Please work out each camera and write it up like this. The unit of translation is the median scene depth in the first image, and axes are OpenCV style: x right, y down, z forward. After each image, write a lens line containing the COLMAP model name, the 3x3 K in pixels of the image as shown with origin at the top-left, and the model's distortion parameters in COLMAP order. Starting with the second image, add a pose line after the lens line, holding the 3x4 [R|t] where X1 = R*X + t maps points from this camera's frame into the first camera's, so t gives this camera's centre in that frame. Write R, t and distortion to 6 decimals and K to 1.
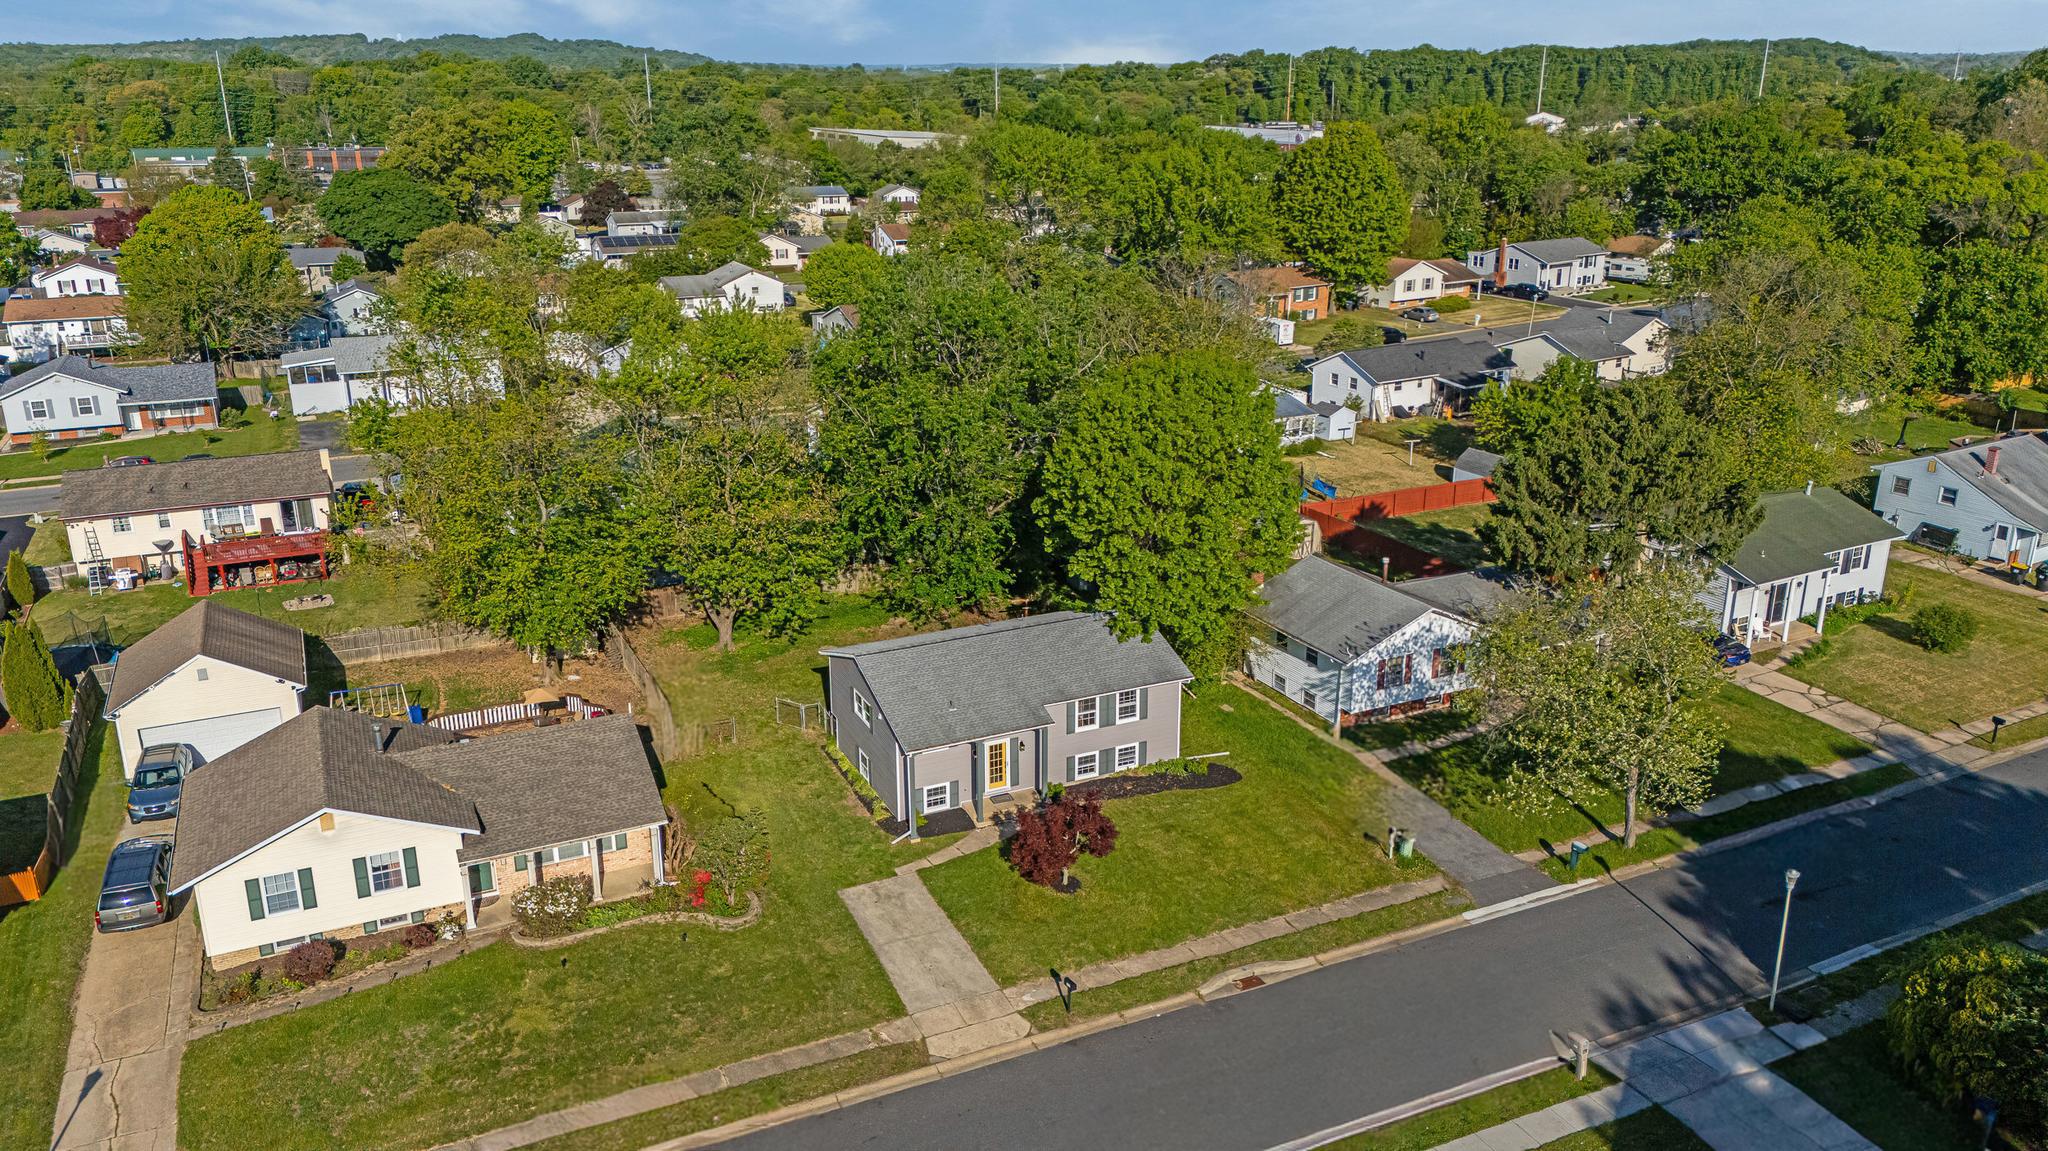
lens RADIAL K [[1502.4, 0, 1031.6], [0, 1502.4, 536.5], [0, 0, 1]] dist [0.076699, -0.074782]
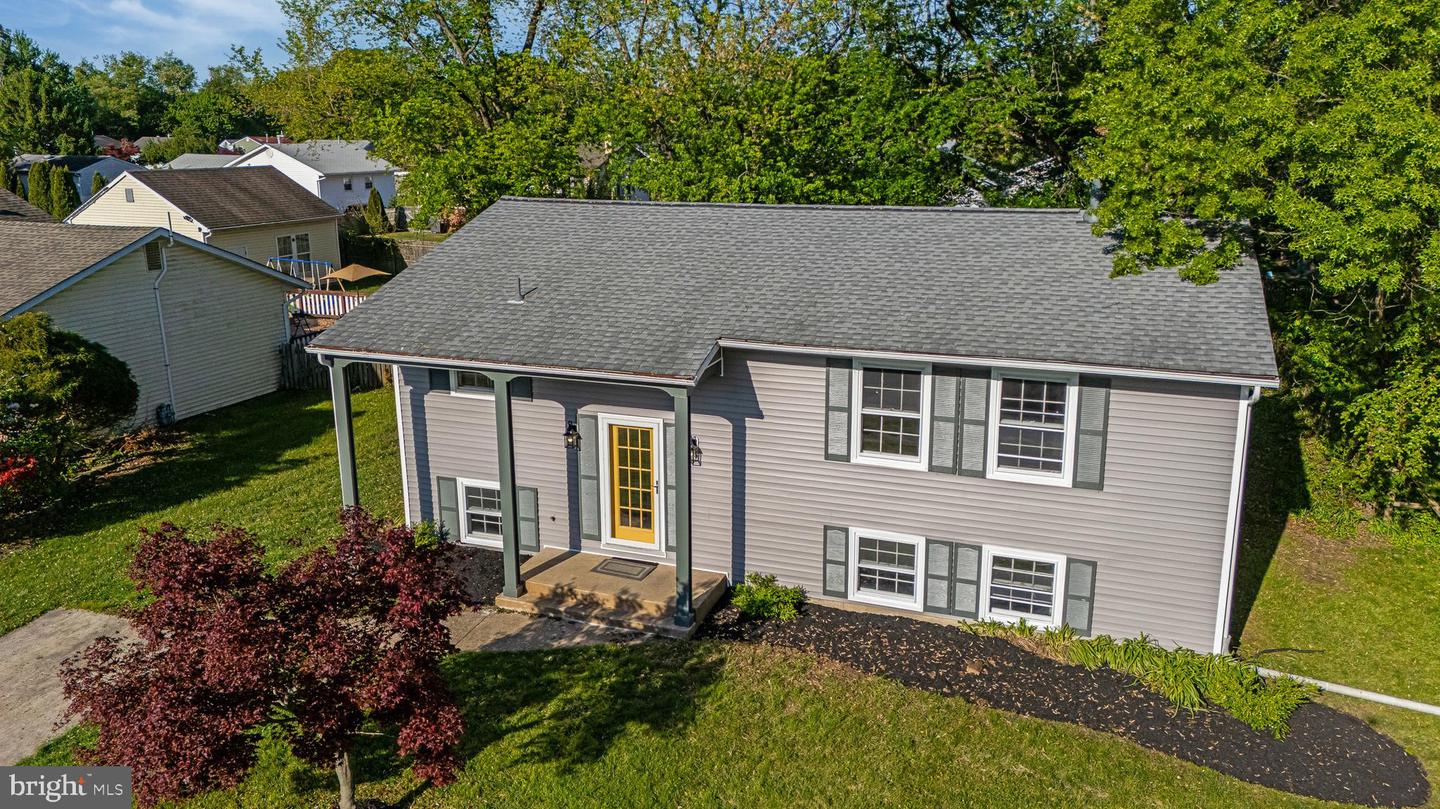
lens RADIAL K [[1095.7, 0, 699.4], [0, 1095.7, 378.0], [0, 0, 1]] dist [0.090000, -0.092898]
pose [[0.687427, 0.162082, -0.707936, 0.179897], [-0.205456, 0.978360, 0.024492, 0.108897], [0.696586, 0.128613, 0.705852, 0.767349]]
